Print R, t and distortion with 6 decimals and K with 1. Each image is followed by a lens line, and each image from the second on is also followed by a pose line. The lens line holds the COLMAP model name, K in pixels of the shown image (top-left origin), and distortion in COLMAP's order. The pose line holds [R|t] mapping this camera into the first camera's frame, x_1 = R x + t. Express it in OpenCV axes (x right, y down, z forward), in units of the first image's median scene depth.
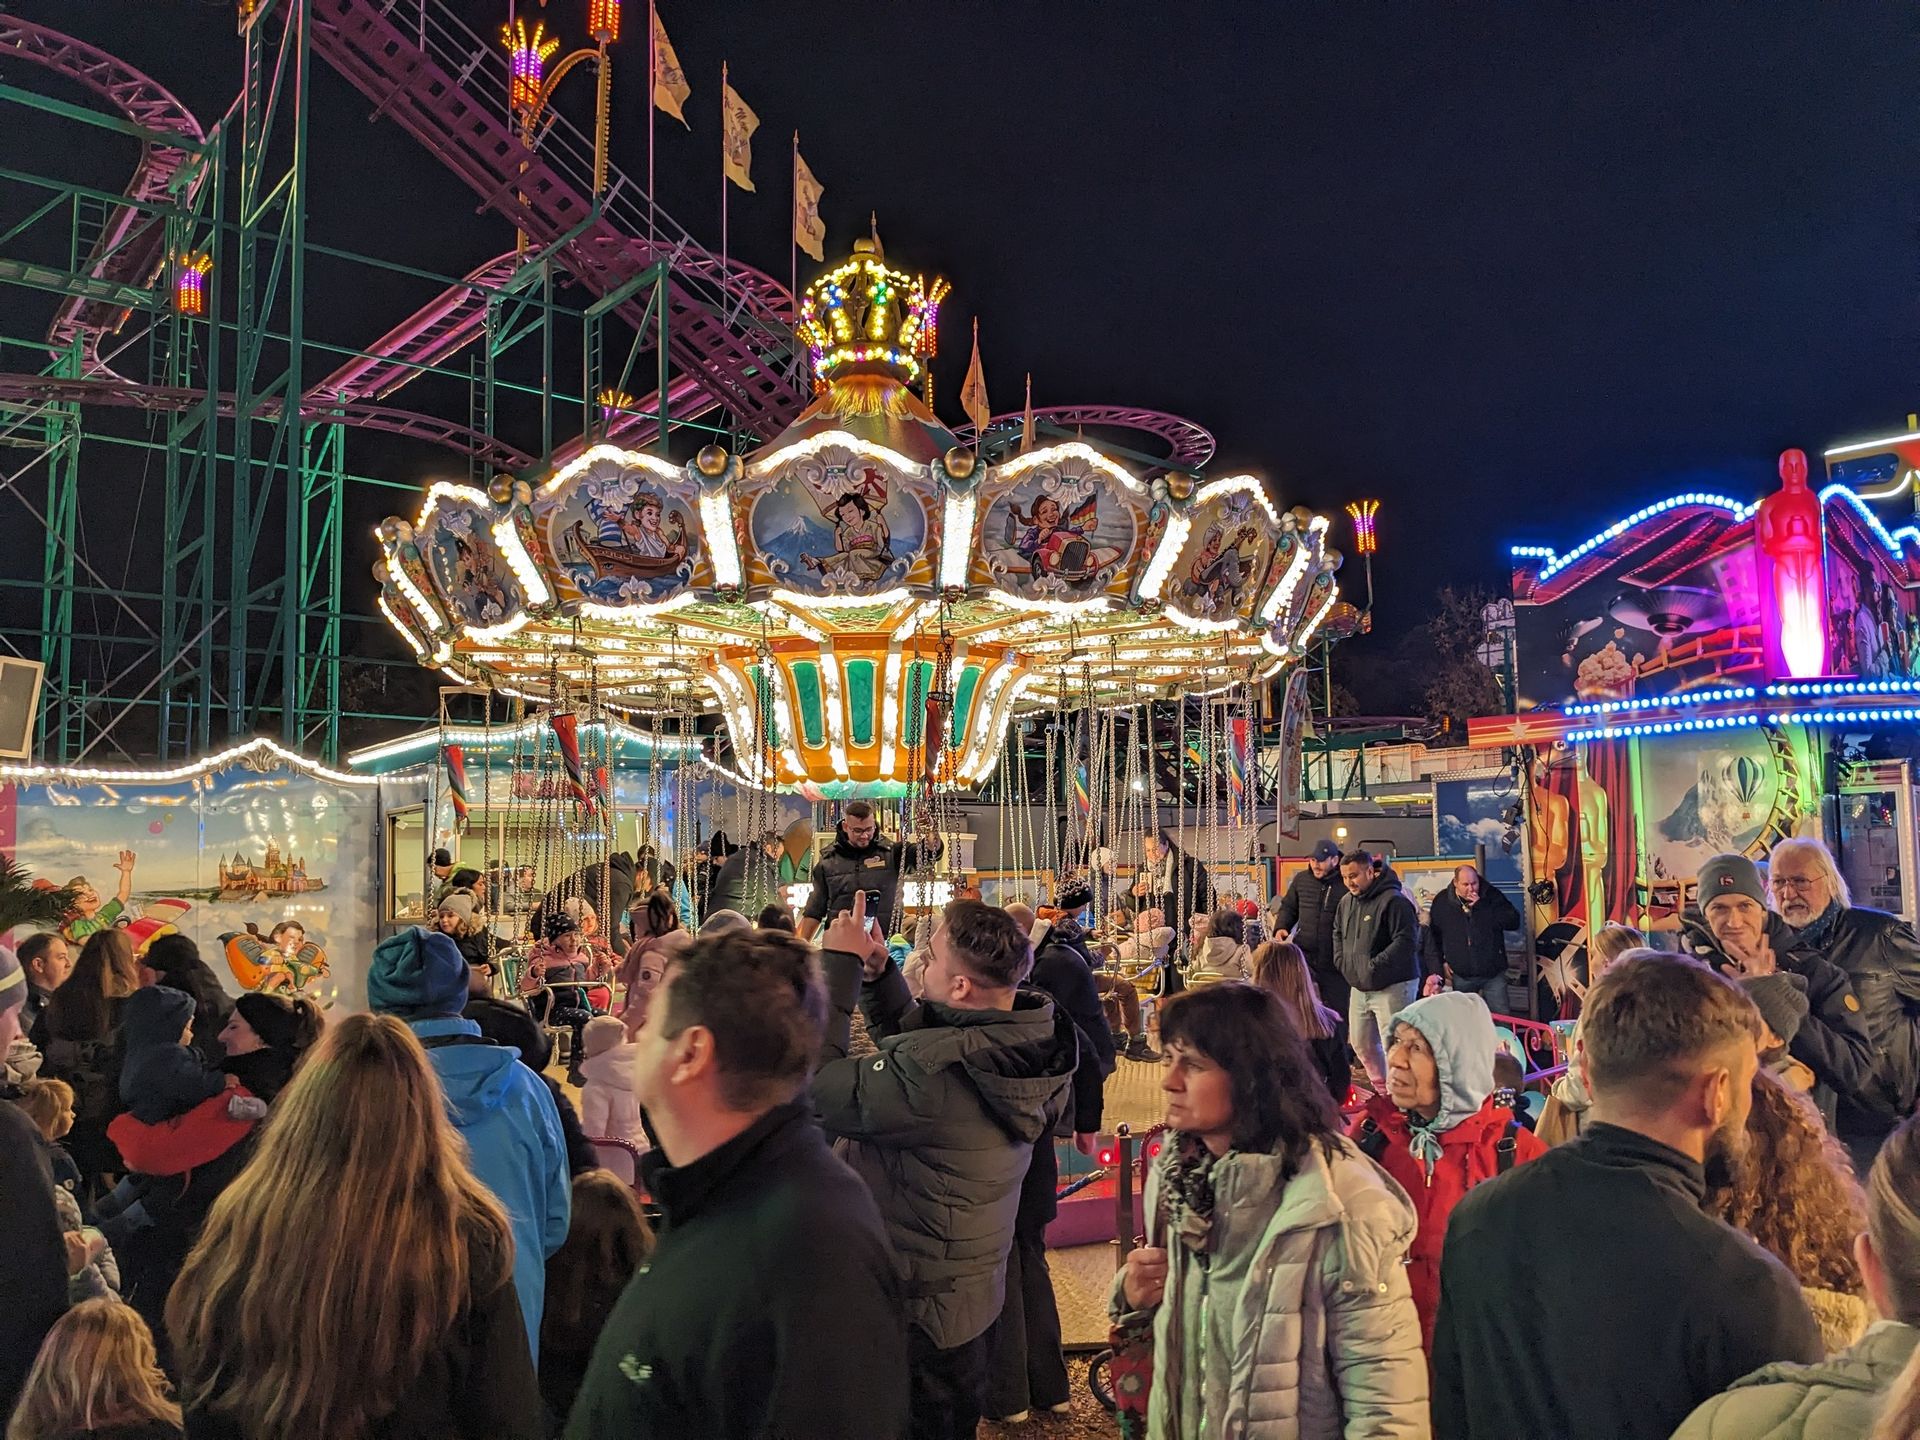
lens RADIAL K [[1524.3, 0, 960.0], [0, 1524.3, 720.0], [0, 0, 1]] dist [0.001454, 0.001032]
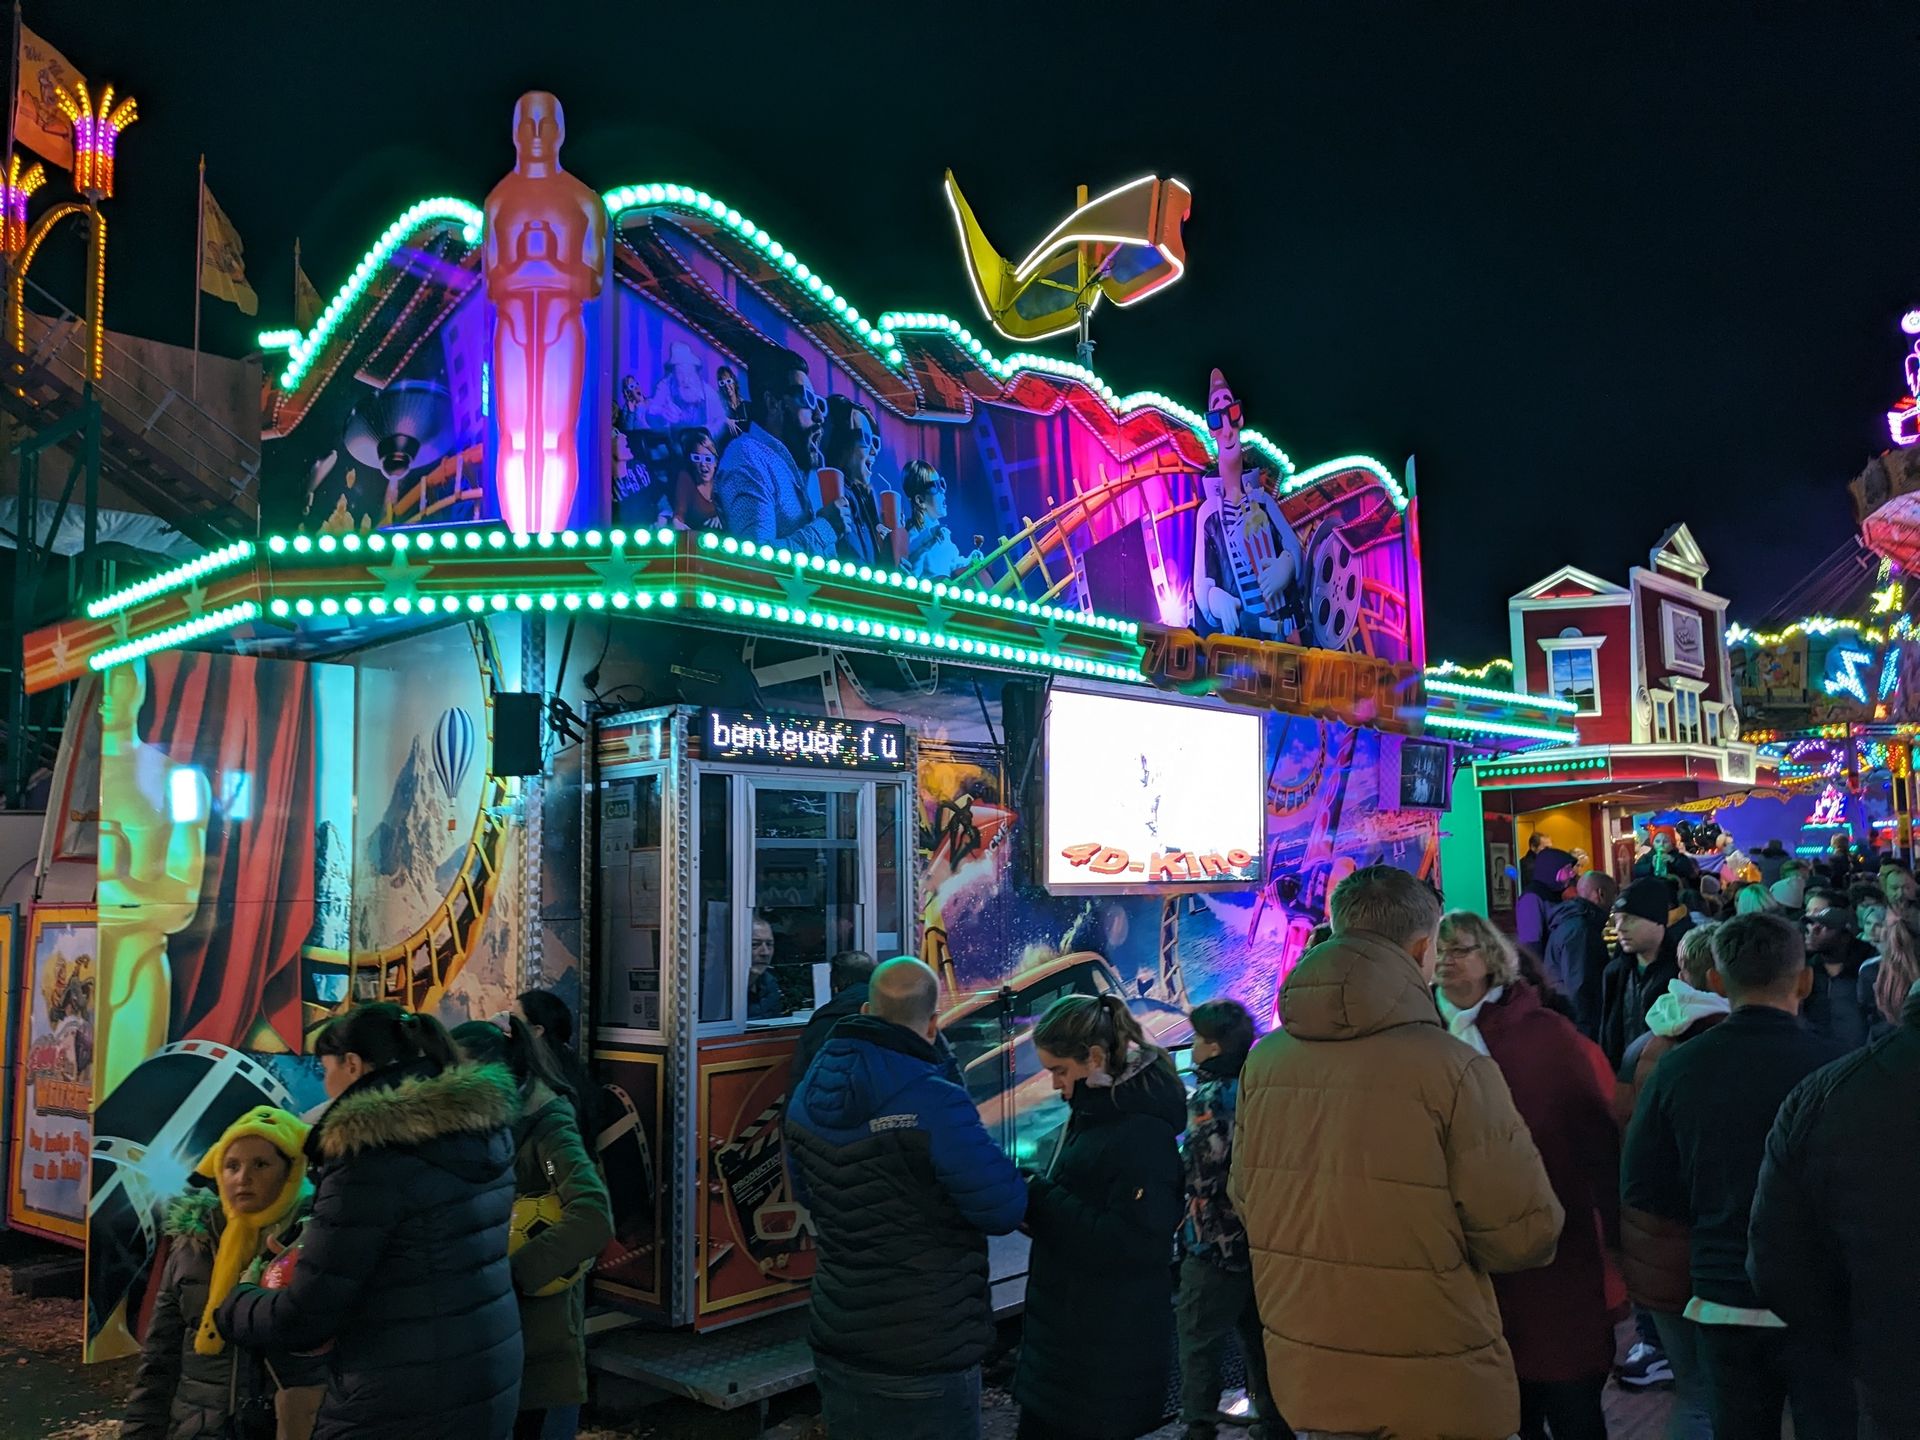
lens RADIAL K [[1524.3, 0, 960.0], [0, 1524.3, 720.0], [0, 0, 1]] dist [0.001454, 0.001032]
pose [[0.996385, 0.020329, 0.082481, 0.616998], [-0.018758, 0.999628, -0.019782, 0.033891], [-0.082852, 0.018164, 0.996396, 0.472330]]
